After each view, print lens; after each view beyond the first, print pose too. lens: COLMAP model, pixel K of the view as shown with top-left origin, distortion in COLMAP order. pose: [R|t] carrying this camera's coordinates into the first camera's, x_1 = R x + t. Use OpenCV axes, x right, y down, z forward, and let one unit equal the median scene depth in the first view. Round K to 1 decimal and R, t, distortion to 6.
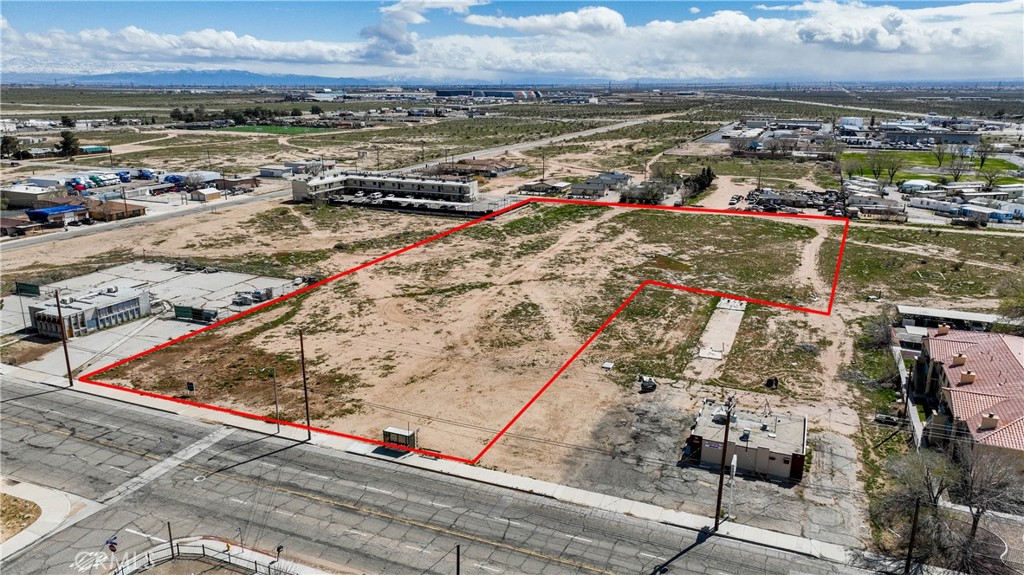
lens RADIAL K [[722.2, 0, 514.9], [0, 722.2, 291.5], [0, 0, 1]] dist [0.007621, 0.003599]
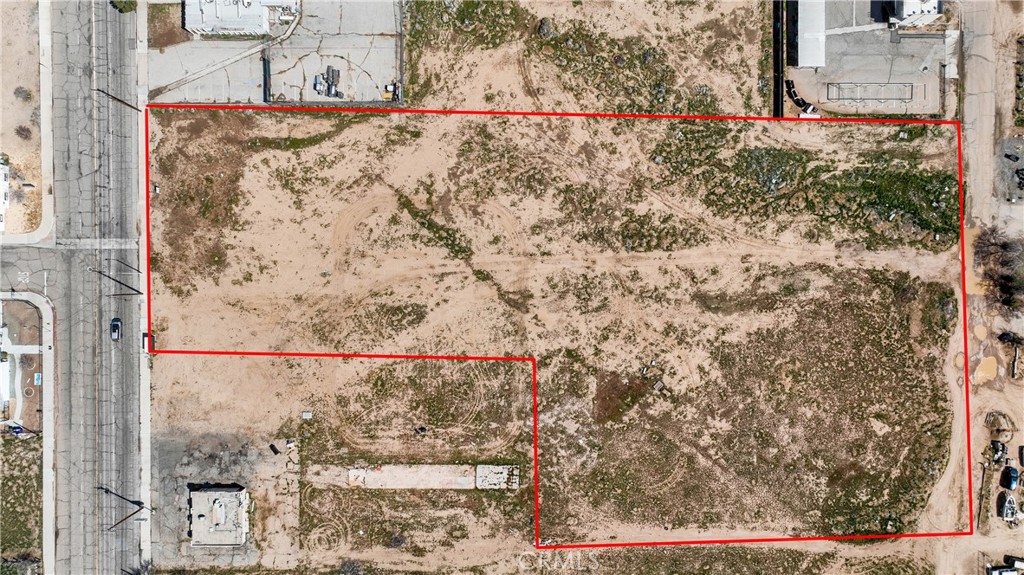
lens RADIAL K [[722.2, 0, 514.9], [0, 722.2, 291.5], [0, 0, 1]] dist [0.007621, 0.003599]
pose [[0.379594, 0.925152, 0.001580, 0.044228], [-0.249098, 0.100561, 0.963243, -1.167875], [0.890987, -0.366035, 0.268626, 0.870835]]
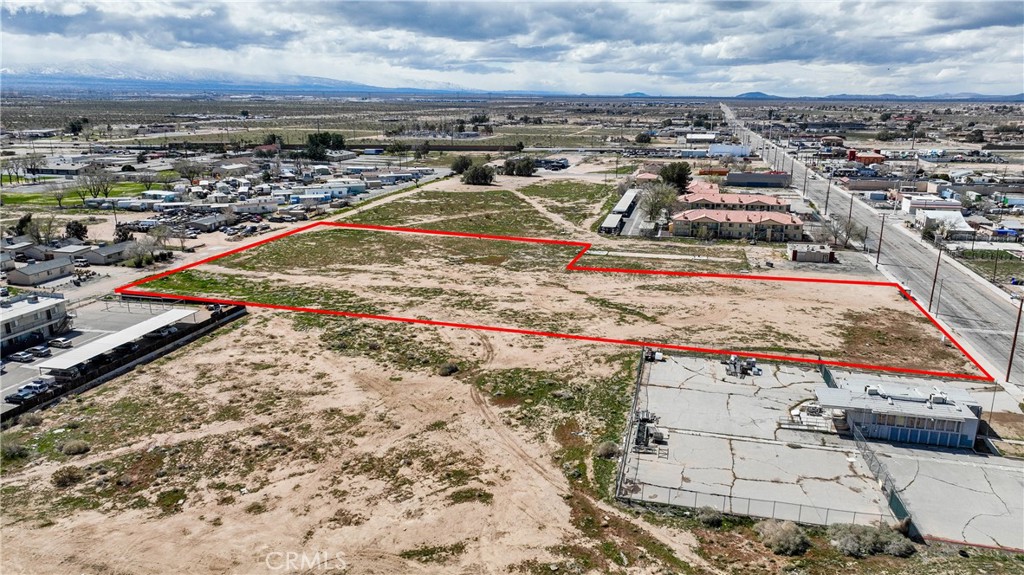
lens RADIAL K [[722.2, 0, 514.9], [0, 722.2, 291.5], [0, 0, 1]] dist [0.007621, 0.003599]
pose [[-0.148135, -0.265862, 0.952562, -1.174030], [0.265674, 0.917085, 0.297276, -0.419500], [-0.952614, 0.297108, -0.065220, 1.339956]]
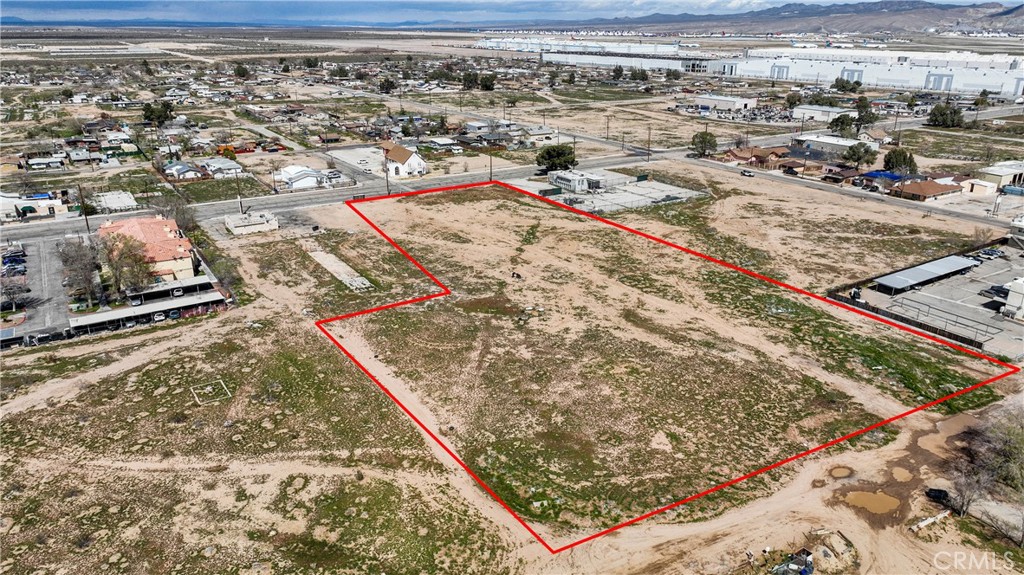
lens RADIAL K [[722.2, 0, 514.9], [0, 722.2, 291.5], [0, 0, 1]] dist [0.007621, 0.003599]
pose [[-0.576889, 0.276866, -0.768469, 1.089589], [-0.229206, 0.848134, 0.477633, -0.602739], [0.784005, 0.451679, -0.425819, 1.767611]]
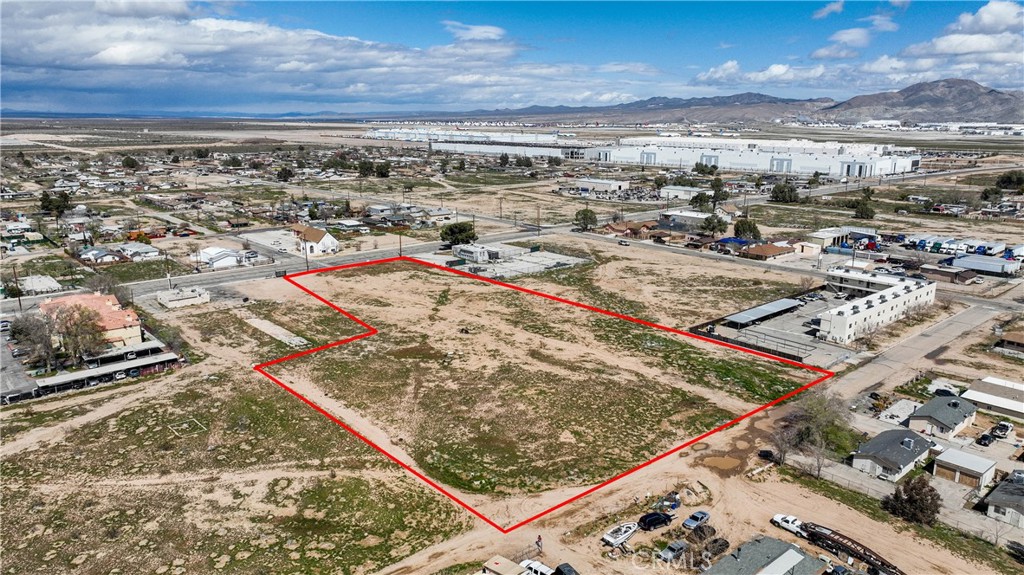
lens RADIAL K [[722.2, 0, 514.9], [0, 722.2, 291.5], [0, 0, 1]] dist [0.007621, 0.003599]
pose [[-0.444510, 0.206212, -0.871715, 1.298109], [-0.249391, 0.906177, 0.341535, -0.634730], [0.860357, 0.369214, -0.351378, 1.843651]]
